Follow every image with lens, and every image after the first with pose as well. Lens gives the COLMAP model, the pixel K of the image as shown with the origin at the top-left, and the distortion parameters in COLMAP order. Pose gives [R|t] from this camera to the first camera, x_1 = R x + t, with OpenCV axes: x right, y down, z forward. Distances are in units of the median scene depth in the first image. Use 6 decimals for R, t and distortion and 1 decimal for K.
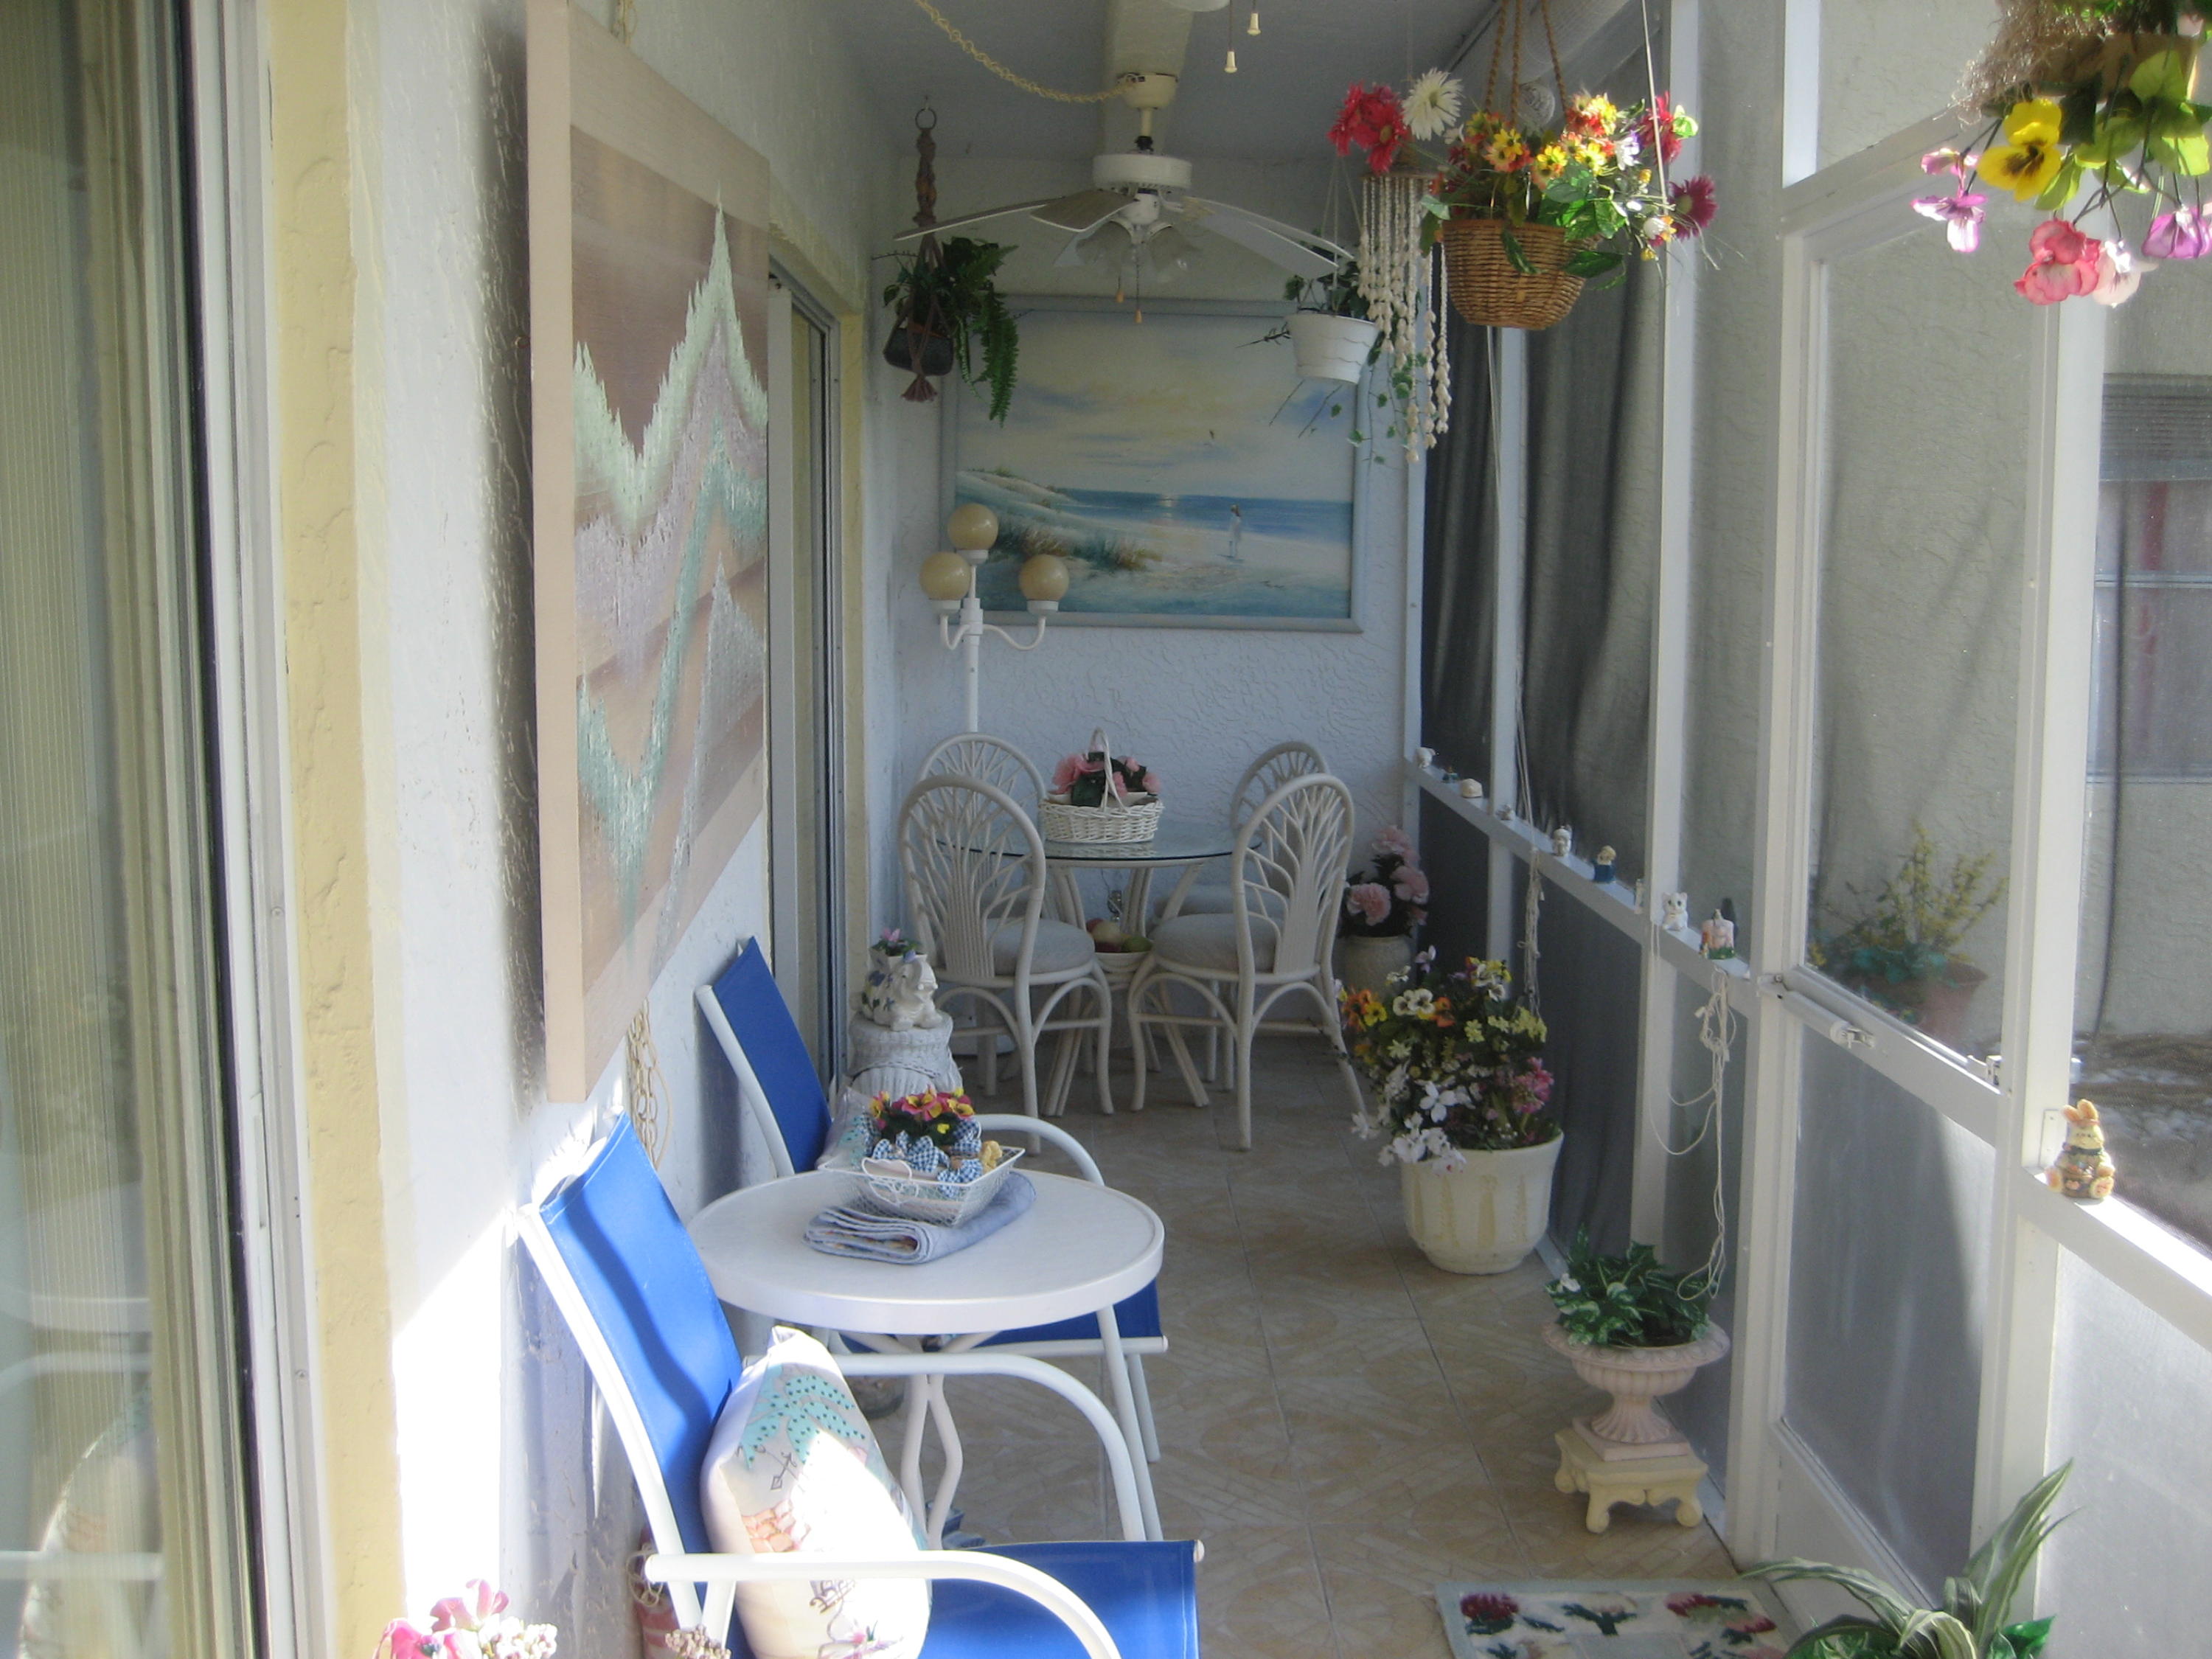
lens RADIAL K [[2277.2, 0, 1114.7], [0, 2277.2, 818.0], [0, 0, 1]] dist [-0.089379, 0.000000]
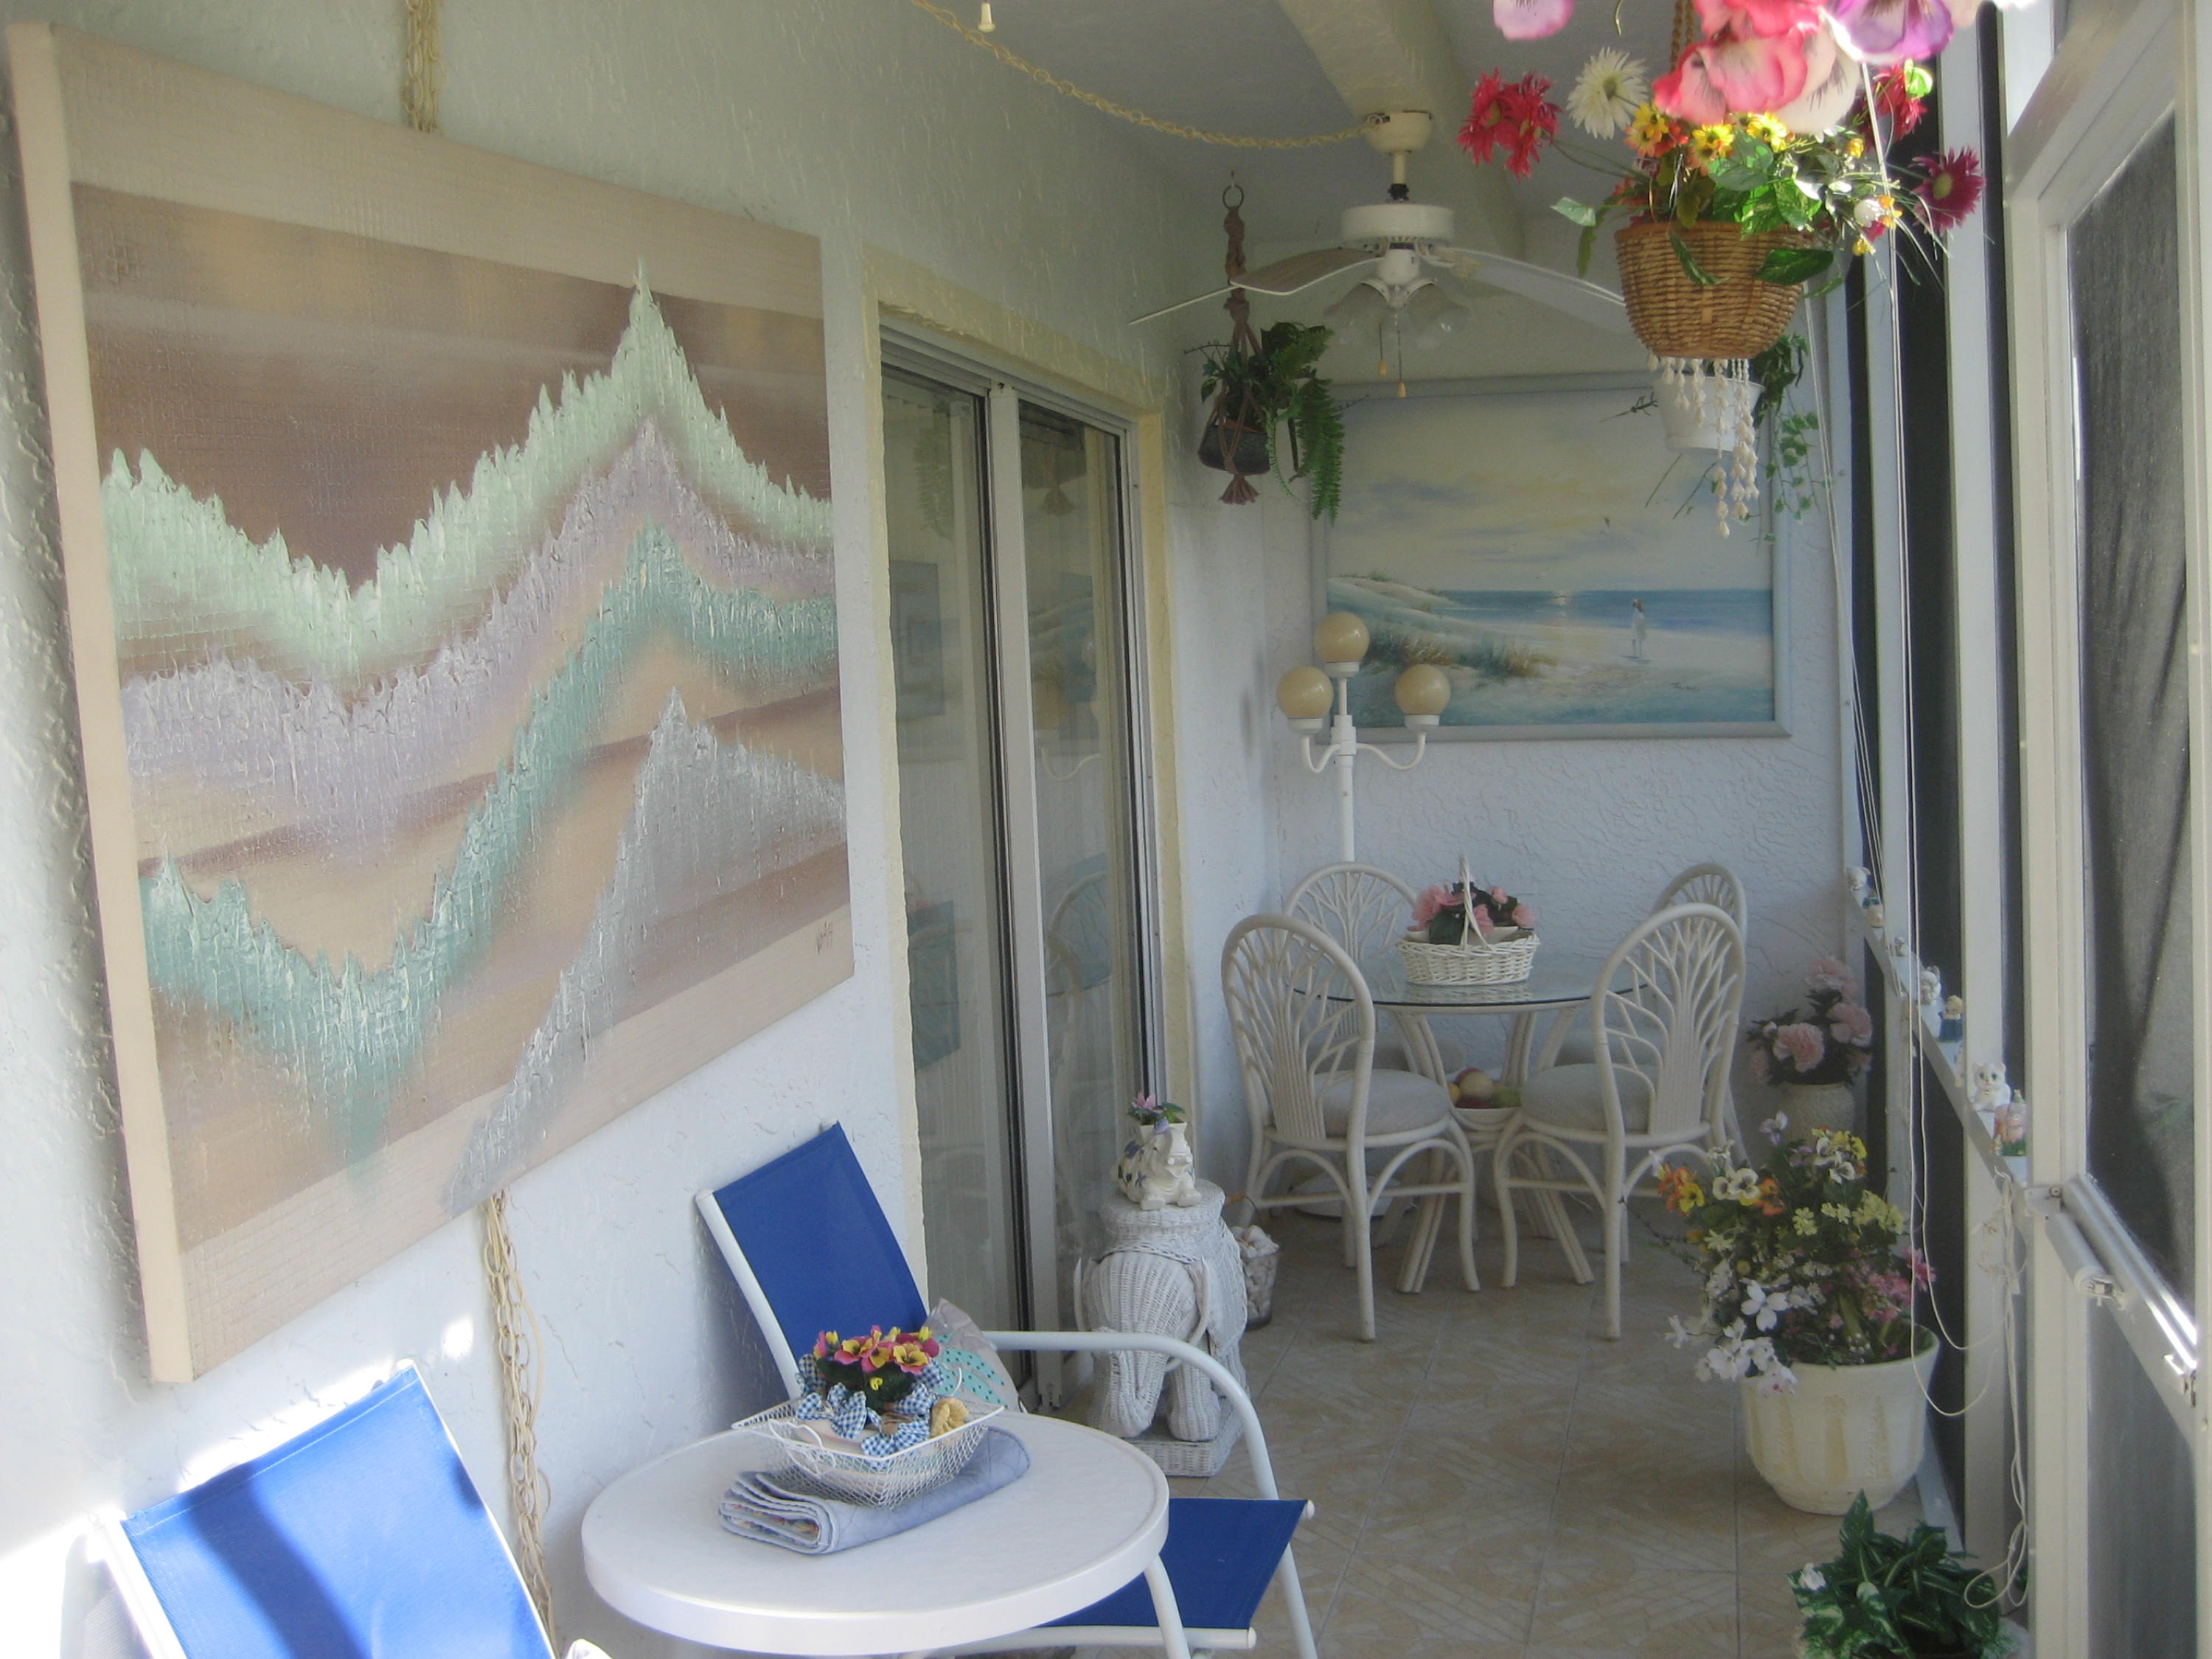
lens RADIAL K [[2277.2, 0, 1099.2], [0, 2277.2, 844.6], [0, 0, 1]] dist [-0.089379, 0.000000]
pose [[0.962013, -0.027027, -0.271664, 0.129957], [0.016410, 0.999013, -0.041278, -0.012195], [0.272511, 0.035252, 0.961507, 0.135899]]
